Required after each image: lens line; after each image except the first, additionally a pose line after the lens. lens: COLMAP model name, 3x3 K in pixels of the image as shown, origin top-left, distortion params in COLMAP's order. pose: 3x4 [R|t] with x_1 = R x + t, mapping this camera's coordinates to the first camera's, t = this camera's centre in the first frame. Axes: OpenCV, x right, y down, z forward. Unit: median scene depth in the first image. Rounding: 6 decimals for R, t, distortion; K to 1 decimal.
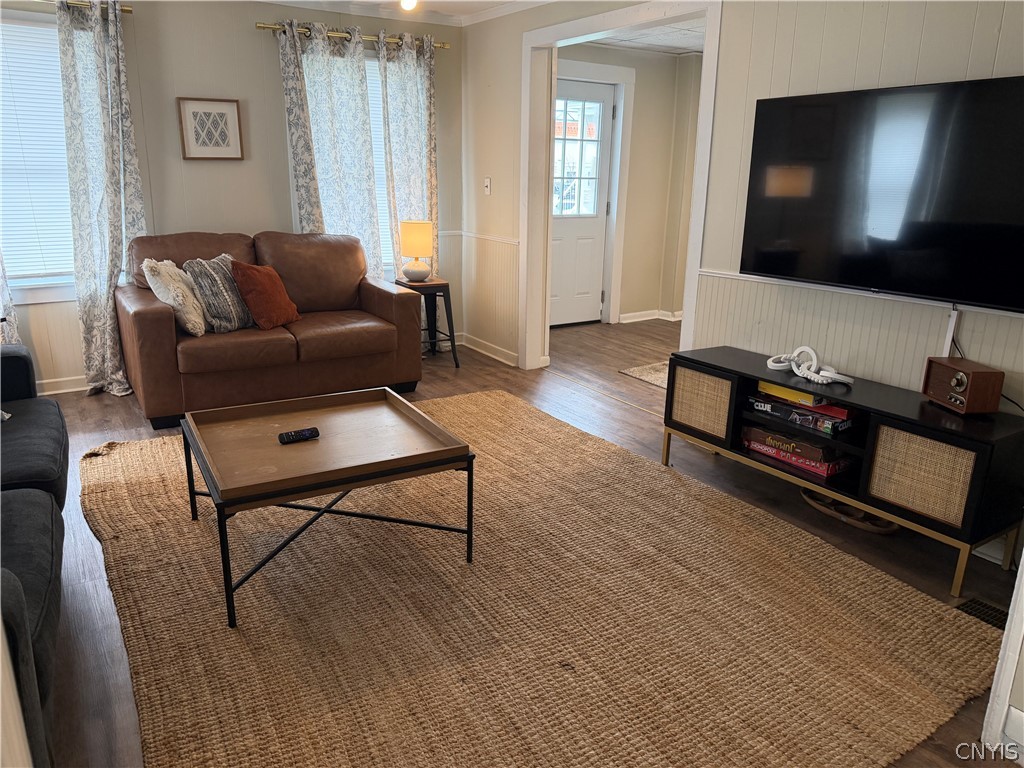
lens RADIAL K [[725.1, 0, 516.0], [0, 725.1, 384.8], [0, 0, 1]] dist [0.078543, -0.105928]
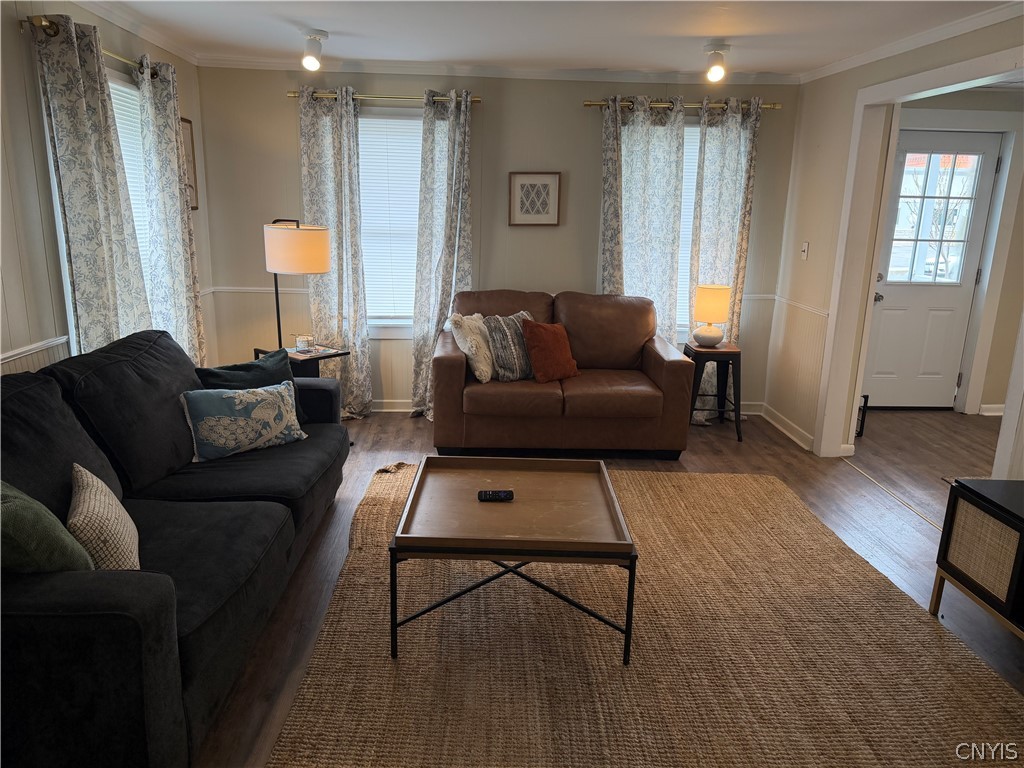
lens RADIAL K [[725.1, 0, 502.9], [0, 725.1, 386.0], [0, 0, 1]] dist [0.078543, -0.105928]
pose [[0.858930, 0.126142, -0.496314, 0.138571], [-0.147418, 0.989067, -0.003745, -0.054958], [0.490416, 0.076383, 0.868135, 0.031263]]
